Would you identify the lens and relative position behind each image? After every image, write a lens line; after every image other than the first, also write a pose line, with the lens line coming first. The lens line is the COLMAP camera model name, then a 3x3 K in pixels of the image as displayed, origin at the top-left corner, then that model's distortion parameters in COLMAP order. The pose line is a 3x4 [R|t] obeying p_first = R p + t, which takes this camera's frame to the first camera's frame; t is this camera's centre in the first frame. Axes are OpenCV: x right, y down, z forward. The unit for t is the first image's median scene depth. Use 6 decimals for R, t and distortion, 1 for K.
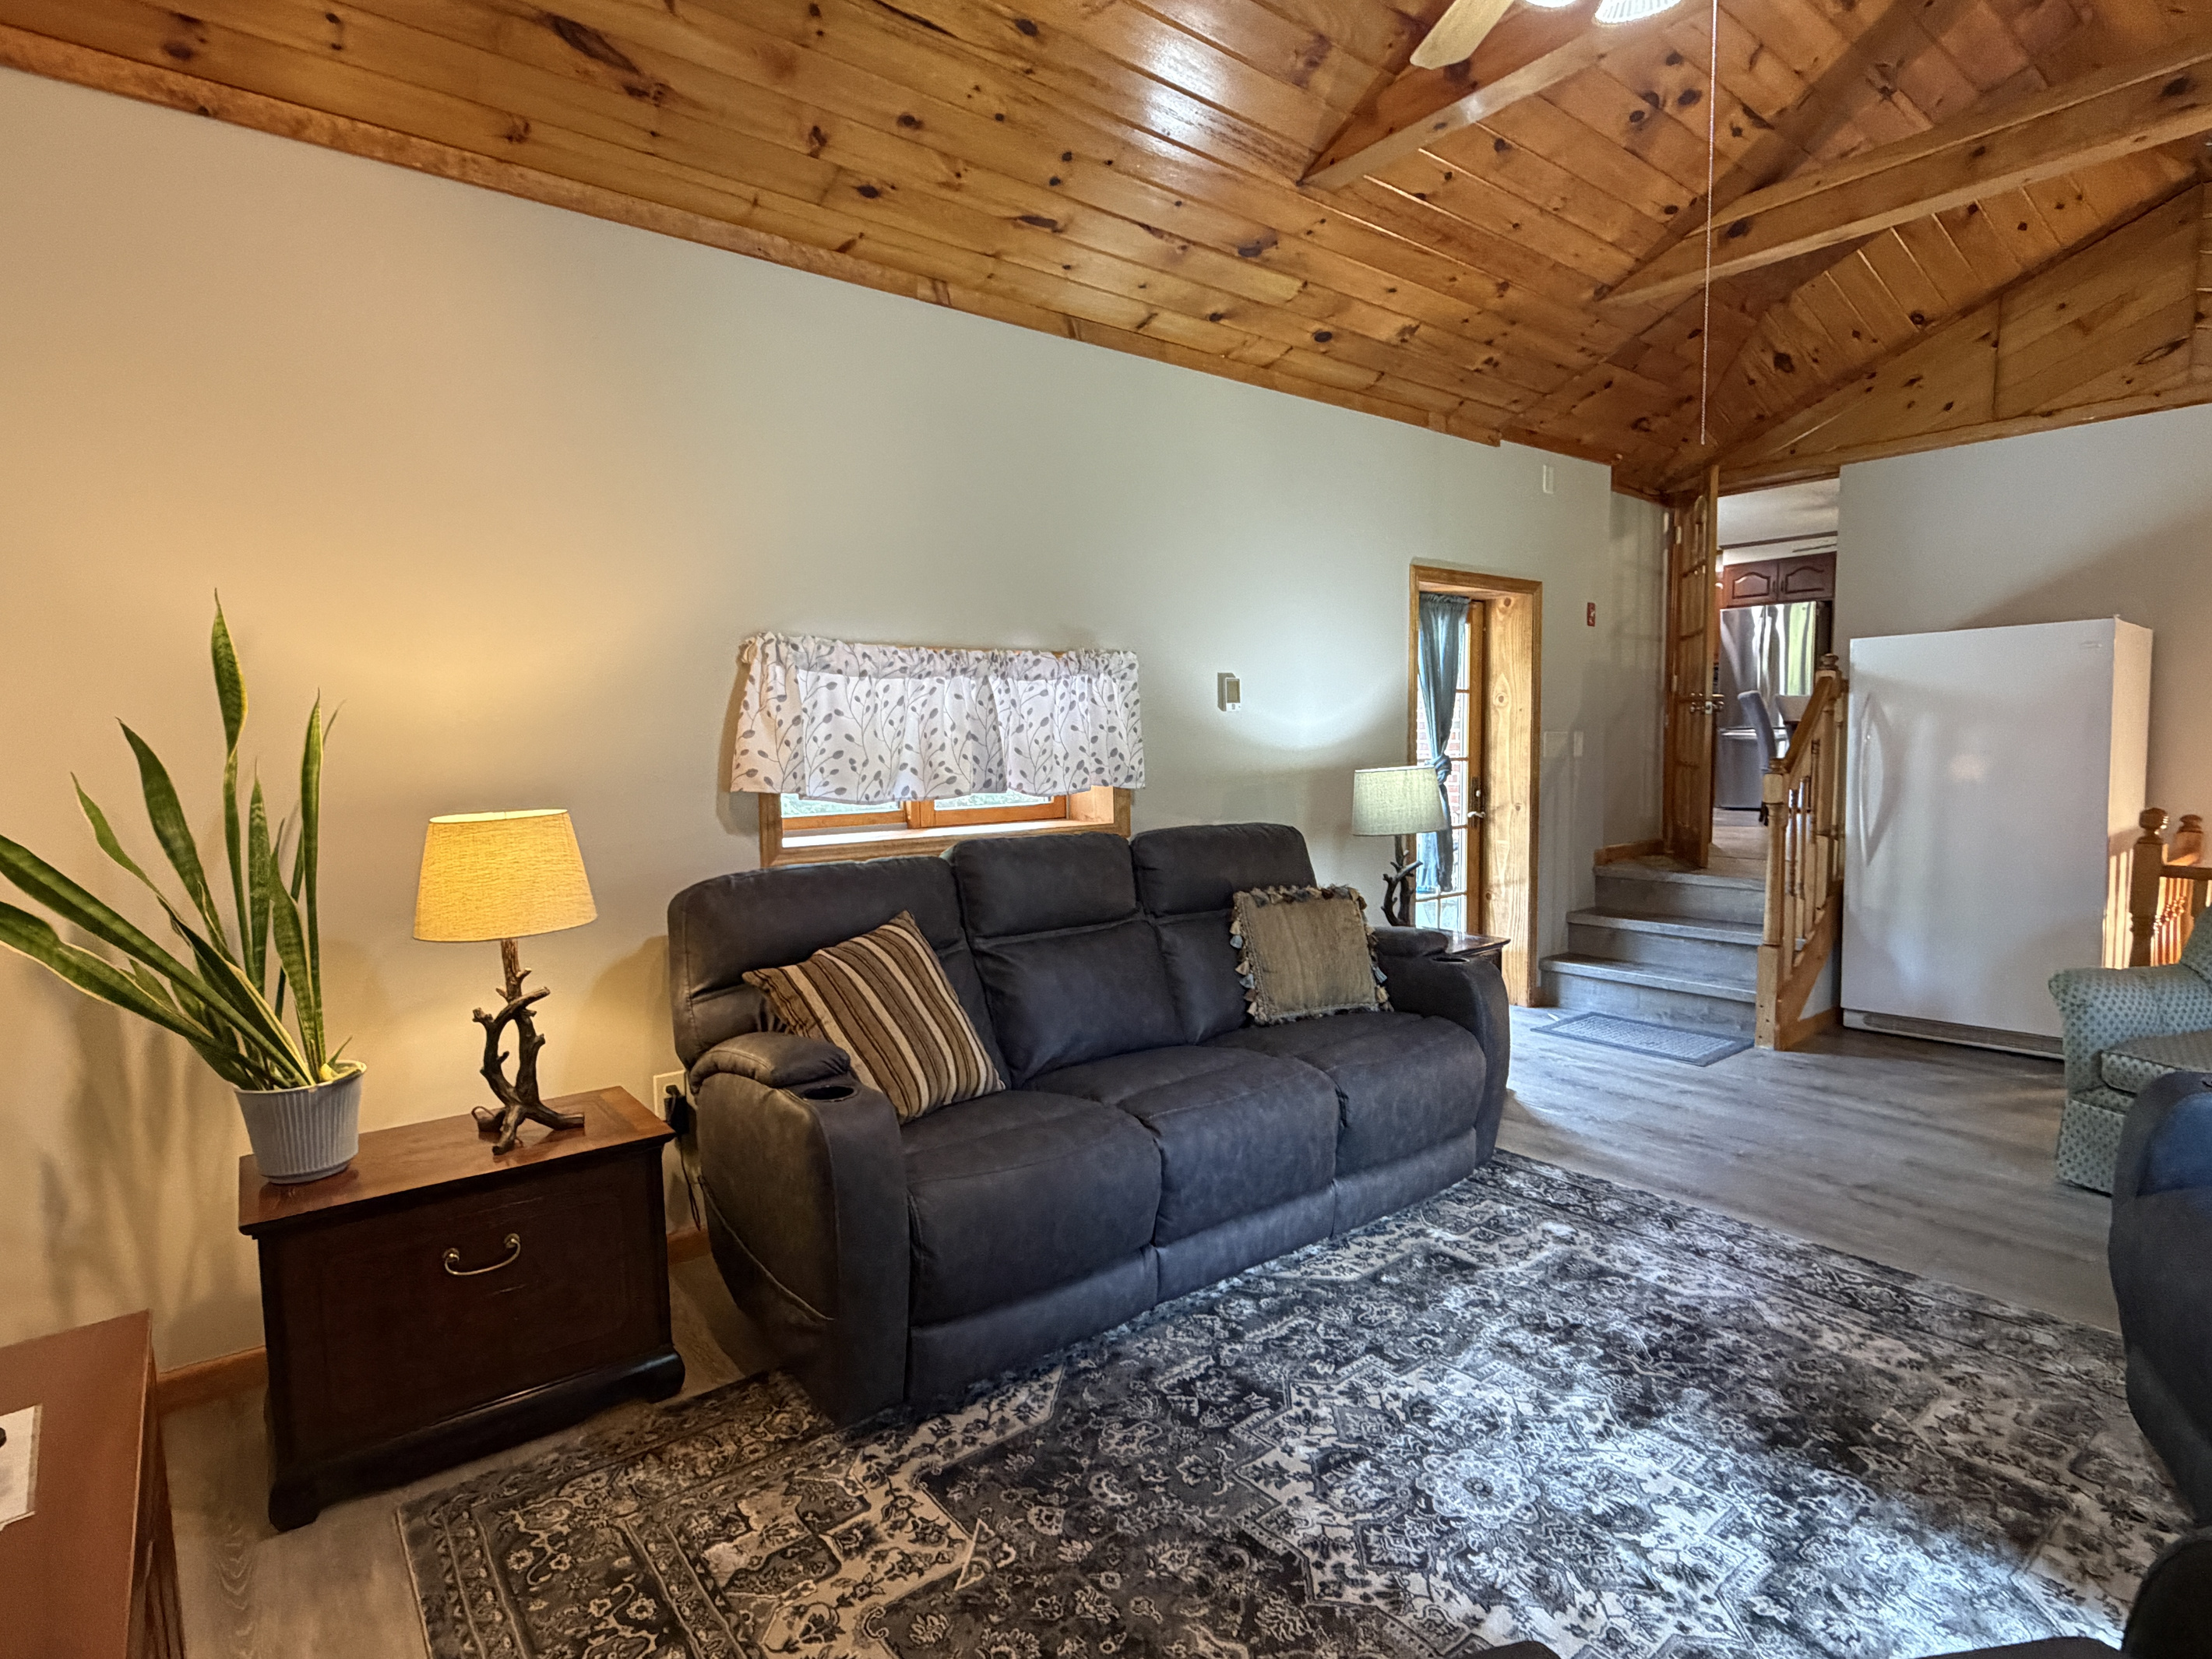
lens RADIAL K [[1147.3, 0, 1123.4], [0, 1147.3, 832.3], [0, 0, 1]] dist [0.002786, -0.000009]
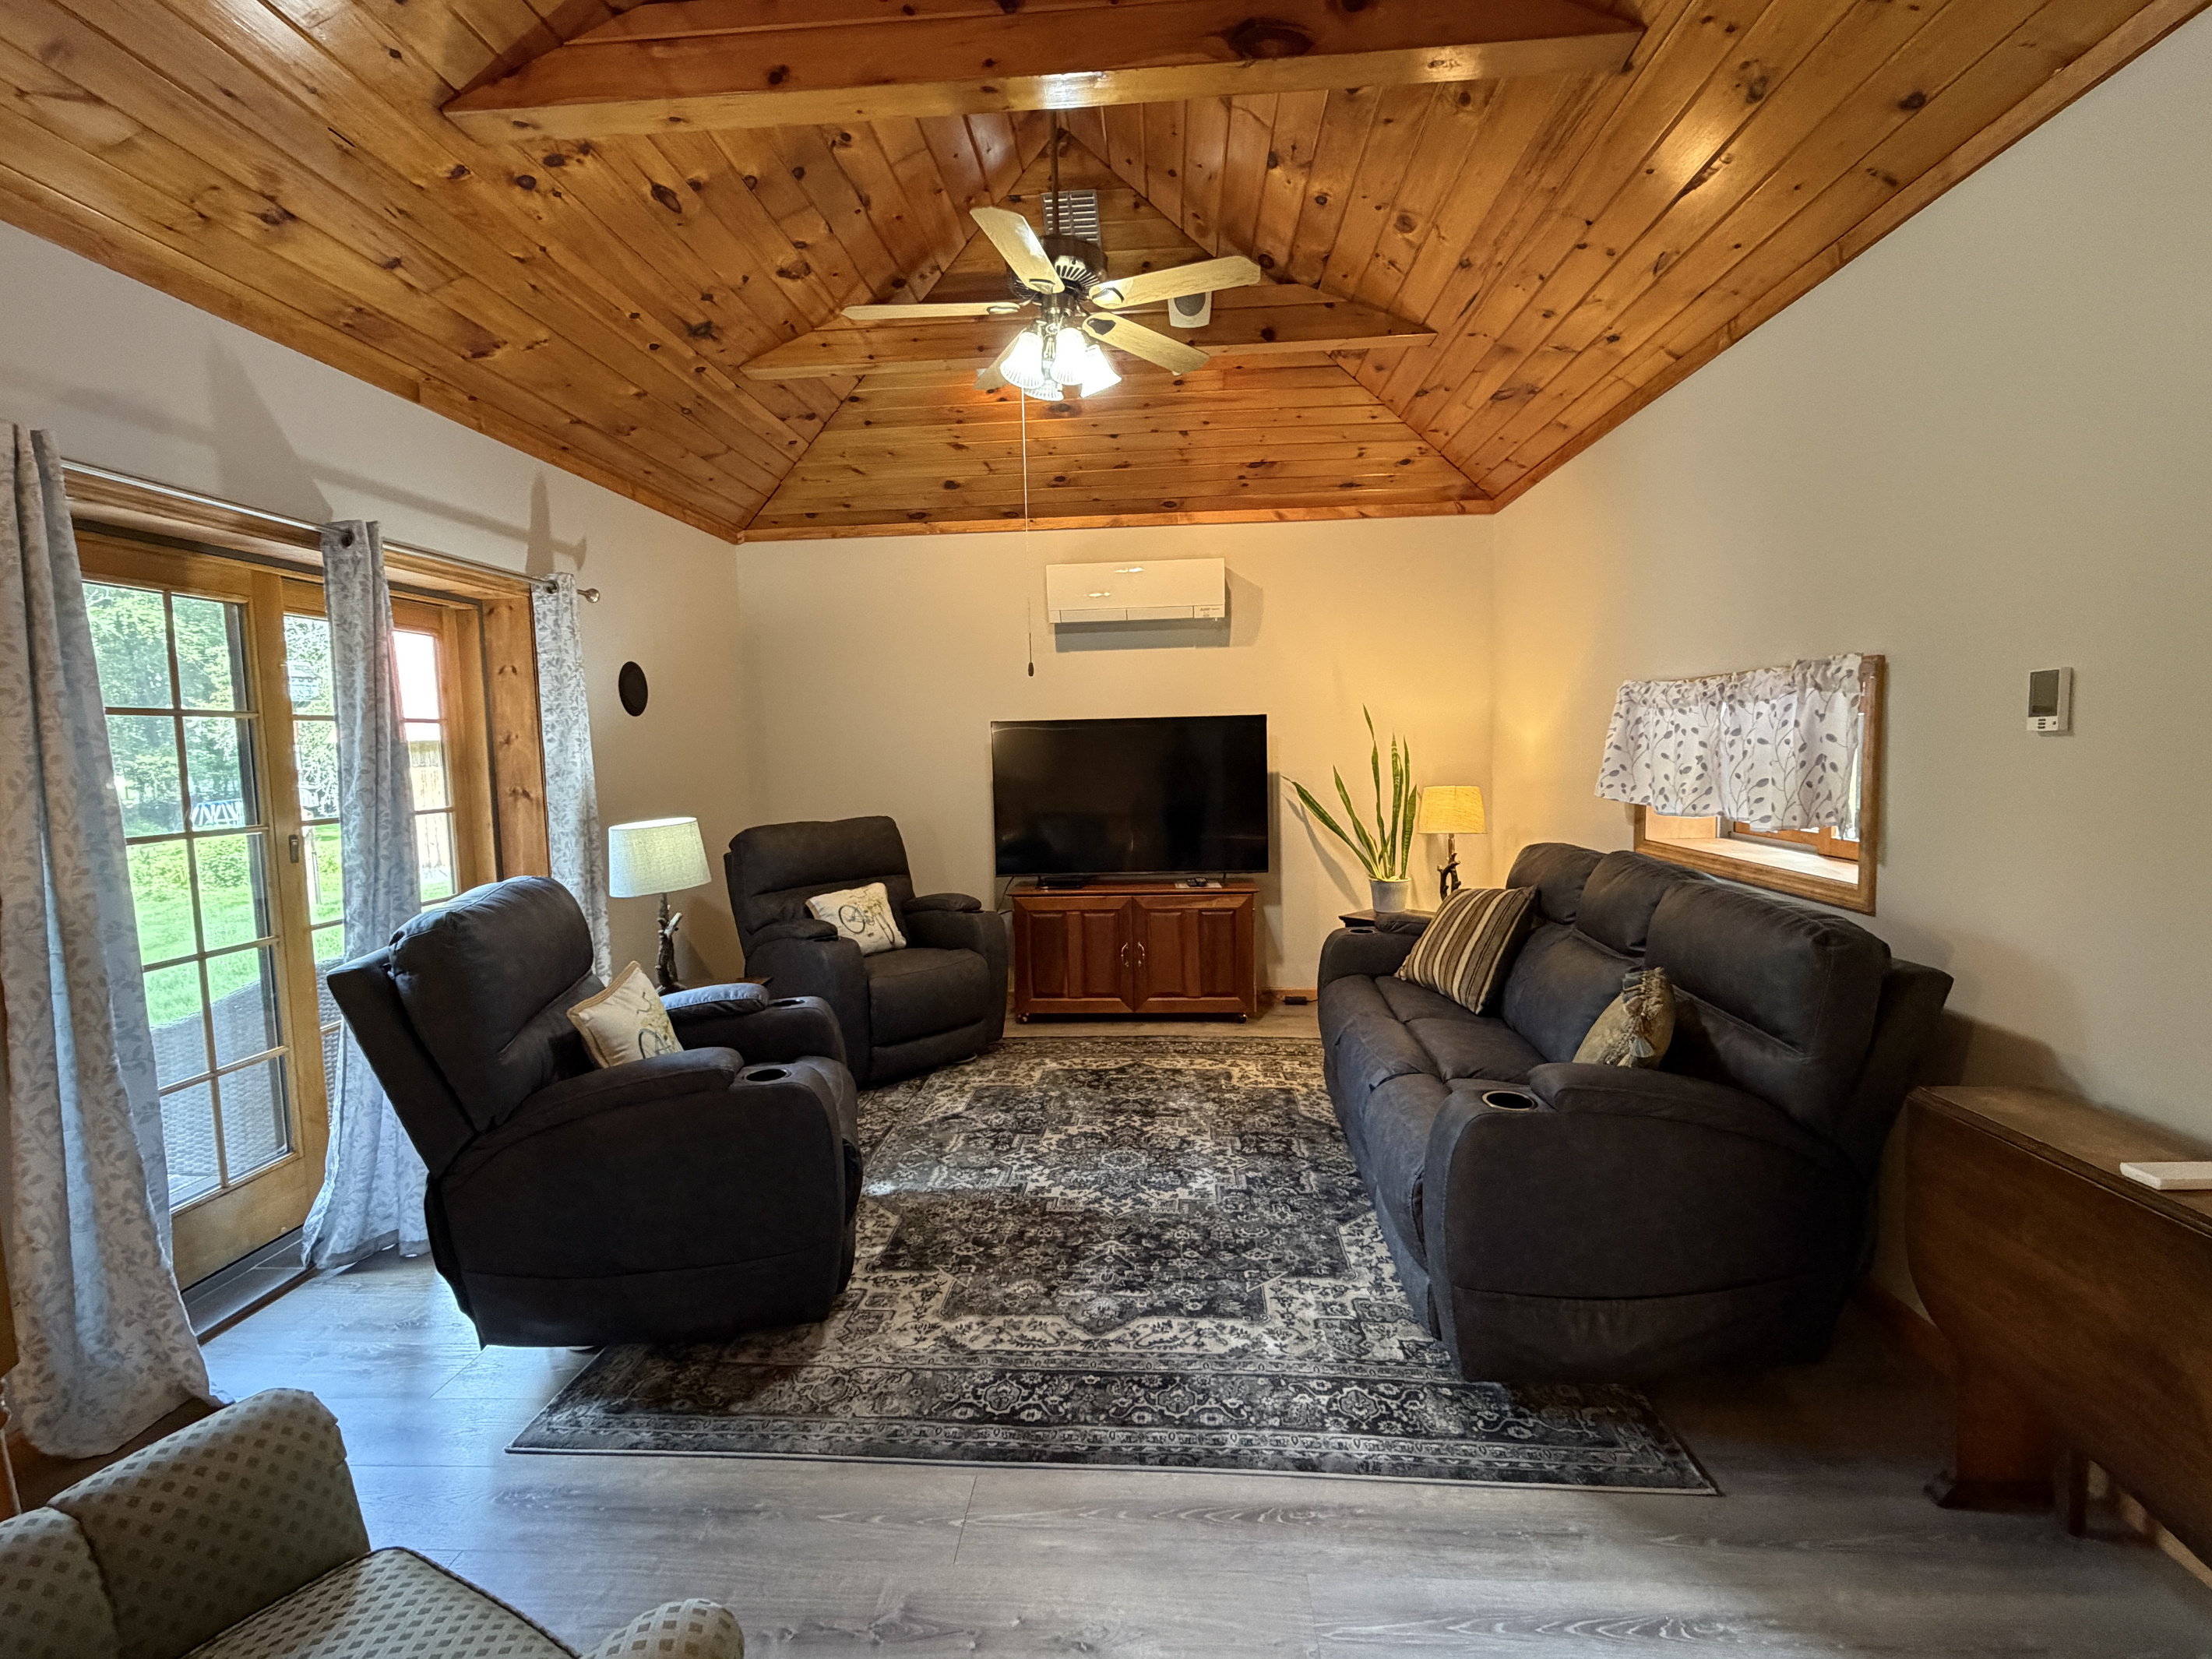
lens RADIAL K [[1043.5, 0, 1084.2], [0, 1043.5, 824.6], [0, 0, 1]] dist [0.004688, -0.001953]
pose [[-0.699114, 0.089442, -0.709394, 1.361625], [-0.023092, 0.988803, 0.147428, -0.223587], [0.714637, 0.119450, -0.689221, 1.832972]]
